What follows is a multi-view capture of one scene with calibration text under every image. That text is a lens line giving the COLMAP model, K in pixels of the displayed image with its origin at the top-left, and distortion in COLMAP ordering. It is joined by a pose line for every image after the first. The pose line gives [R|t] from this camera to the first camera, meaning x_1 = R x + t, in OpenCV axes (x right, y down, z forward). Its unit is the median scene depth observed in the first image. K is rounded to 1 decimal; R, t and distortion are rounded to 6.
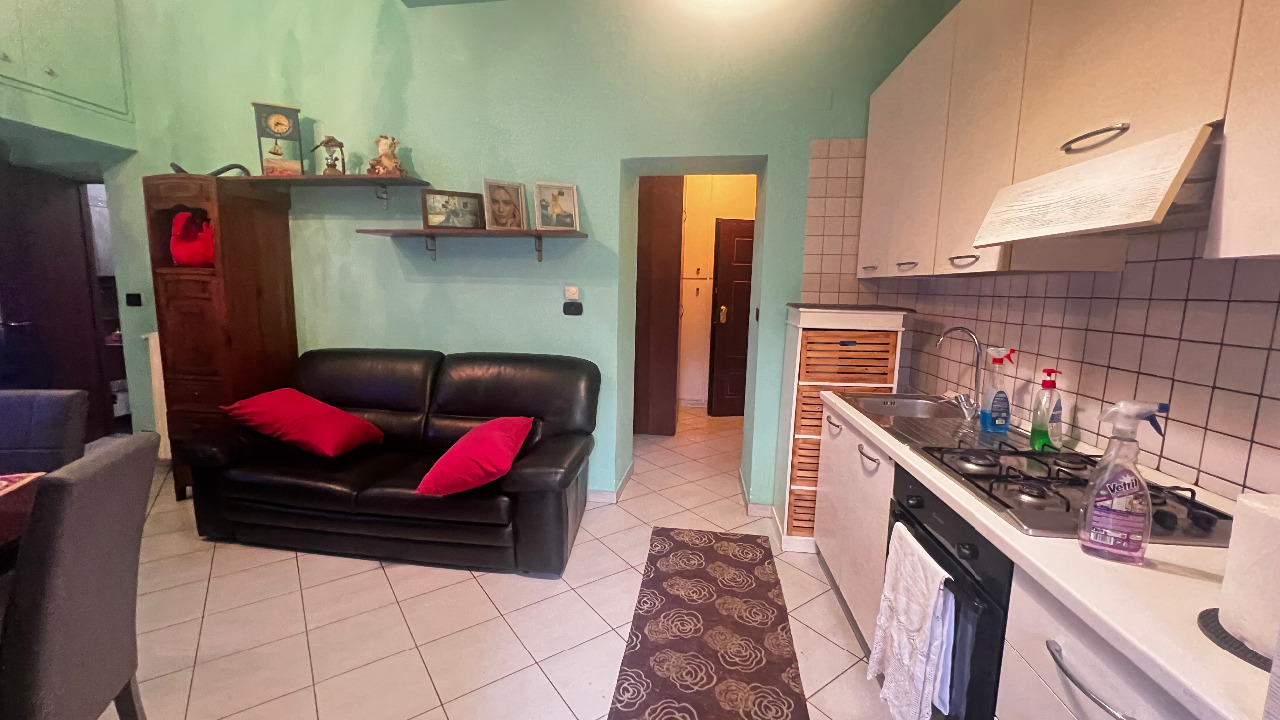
lens RADIAL K [[510.9, 0, 635.2], [0, 510.9, 360.2], [0, 0, 1]] dist [-0.001951, -0.000183]
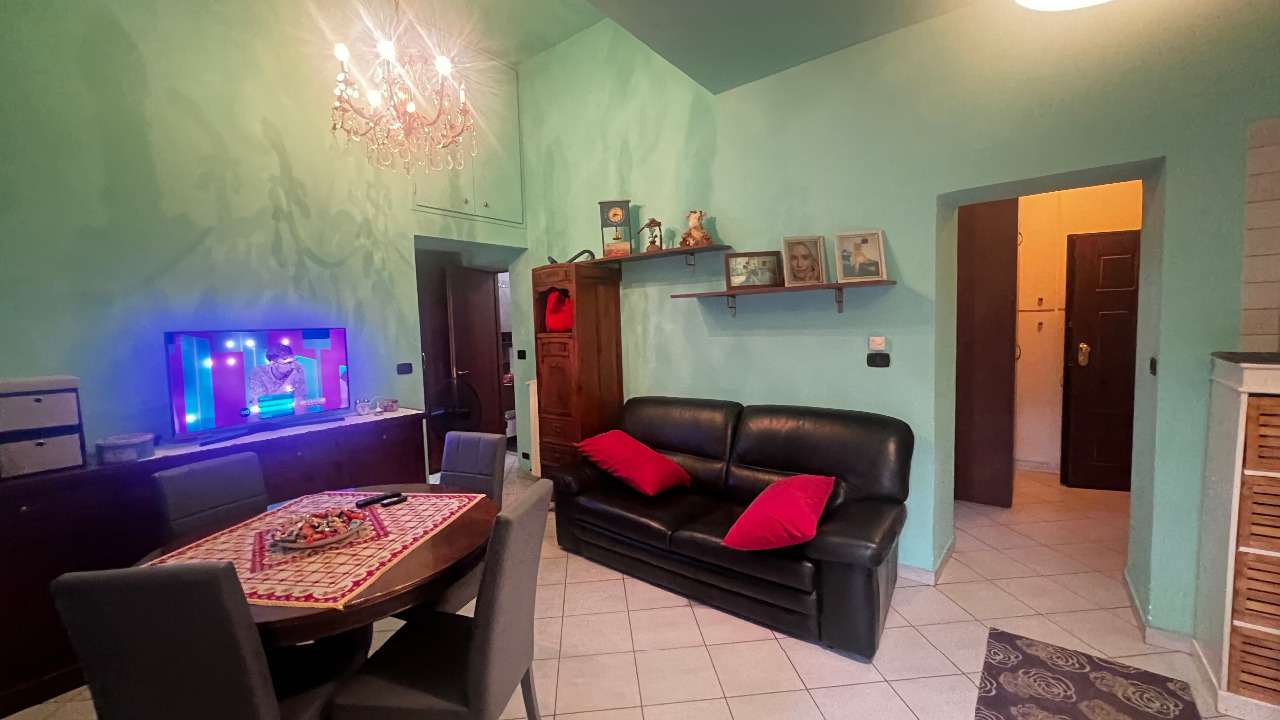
lens RADIAL K [[510.9, 0, 633.8], [0, 510.9, 357.0], [0, 0, 1]] dist [-0.001951, -0.000183]
pose [[0.858283, -0.014106, -0.512983, -0.028638], [-0.019410, 0.998015, -0.059918, -0.045843], [0.512810, 0.061383, 0.856305, -0.021395]]
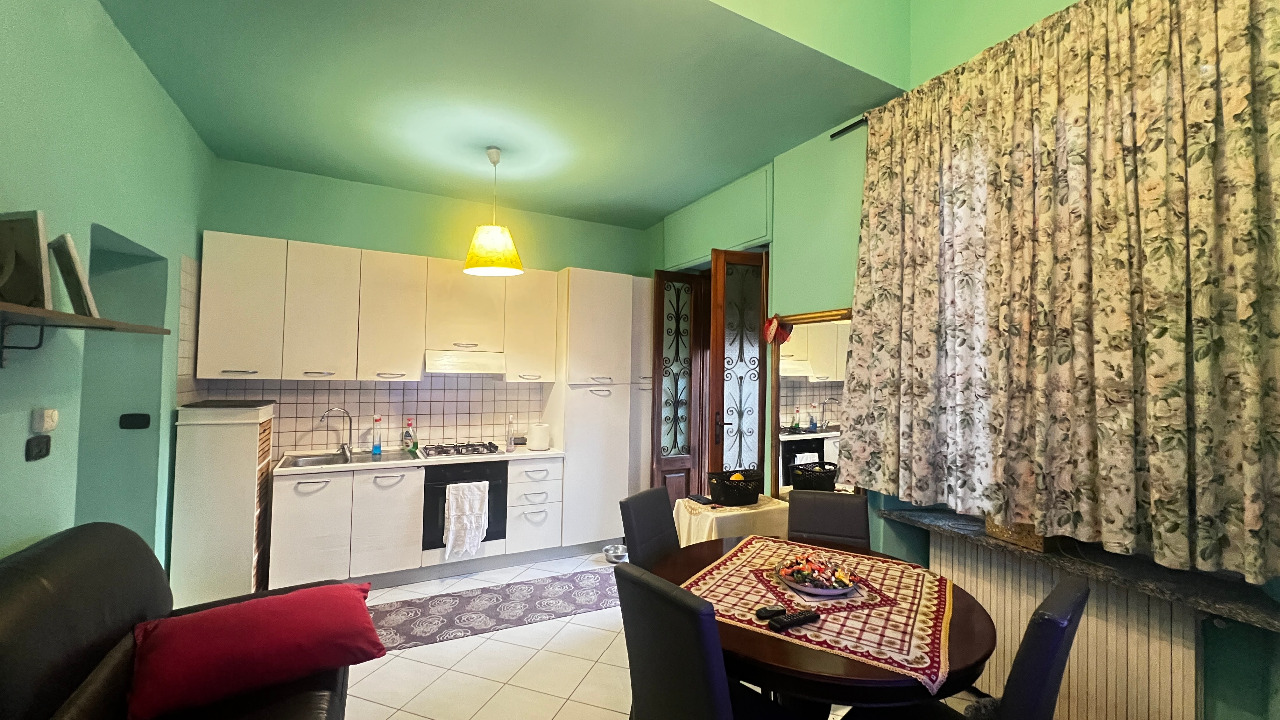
lens RADIAL K [[510.9, 0, 634.2], [0, 510.9, 357.4], [0, 0, 1]] dist [-0.001951, -0.000183]
pose [[-0.571065, -0.007197, 0.820873, -1.037446], [0.082181, 0.994437, 0.065890, -0.197586], [-0.816781, 0.105088, -0.567297, 0.822289]]
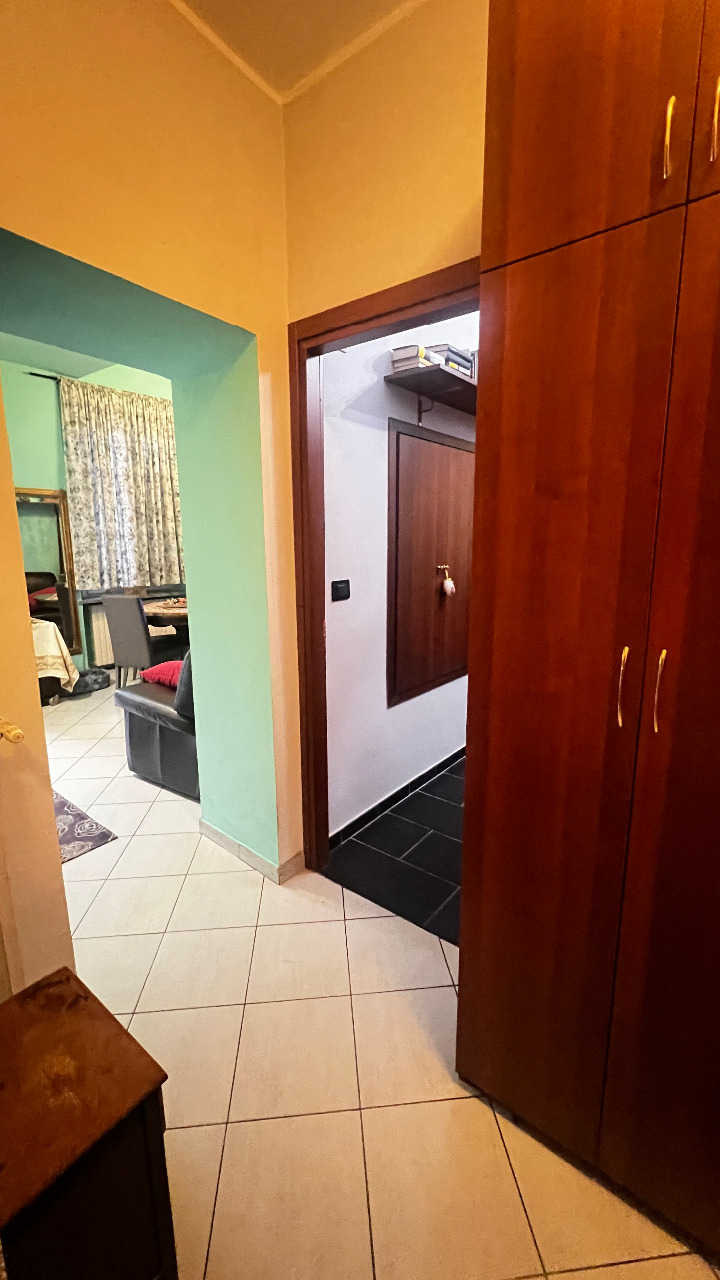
lens RADIAL K [[514.4, 0, 354.6], [0, 514.4, 637.1], [0, 0, 1]] dist [0.001967, 0.000446]
pose [[-0.521143, 0.137825, -0.842267, 0.508889], [-0.122831, 0.964489, 0.233824, -0.243443], [0.844584, 0.225313, -0.485707, 1.680810]]
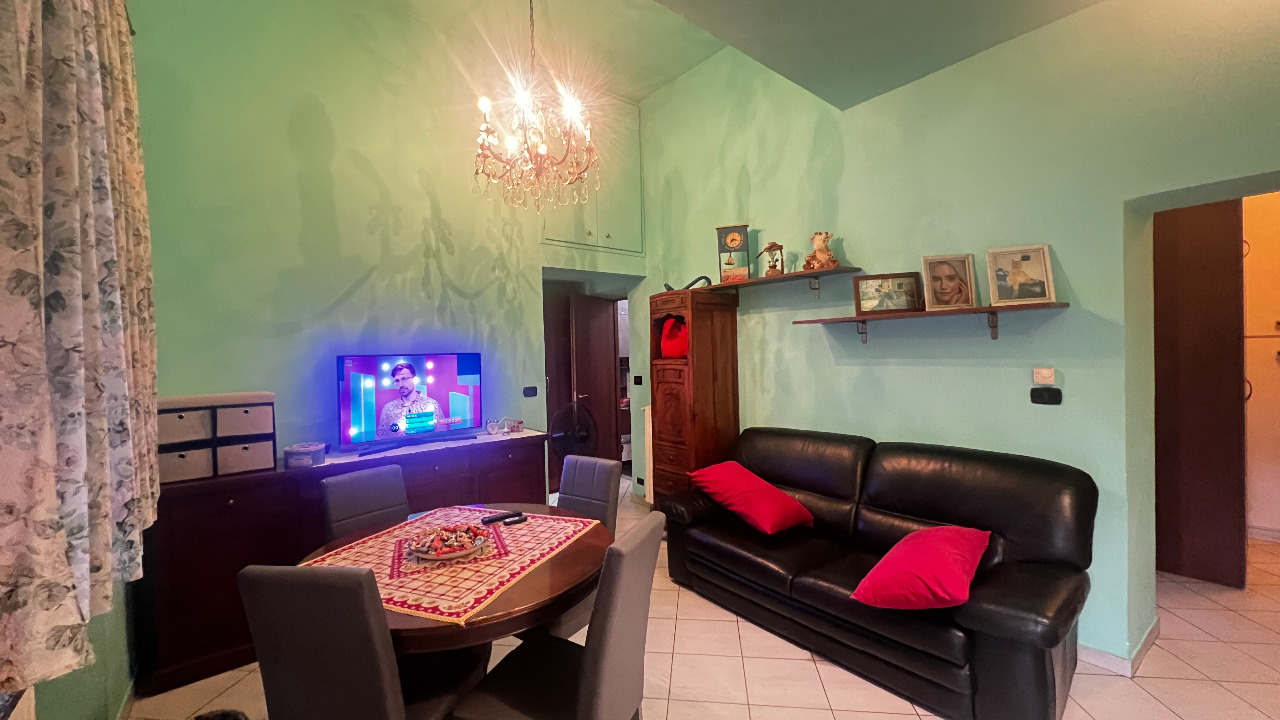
lens RADIAL K [[510.9, 0, 635.5], [0, 510.9, 357.7], [0, 0, 1]] dist [-0.001951, -0.000183]
pose [[0.724950, -0.031374, -0.688087, -0.039534], [-0.052332, 0.993566, -0.100437, -0.050541], [0.686811, 0.108821, 0.718644, -0.009180]]
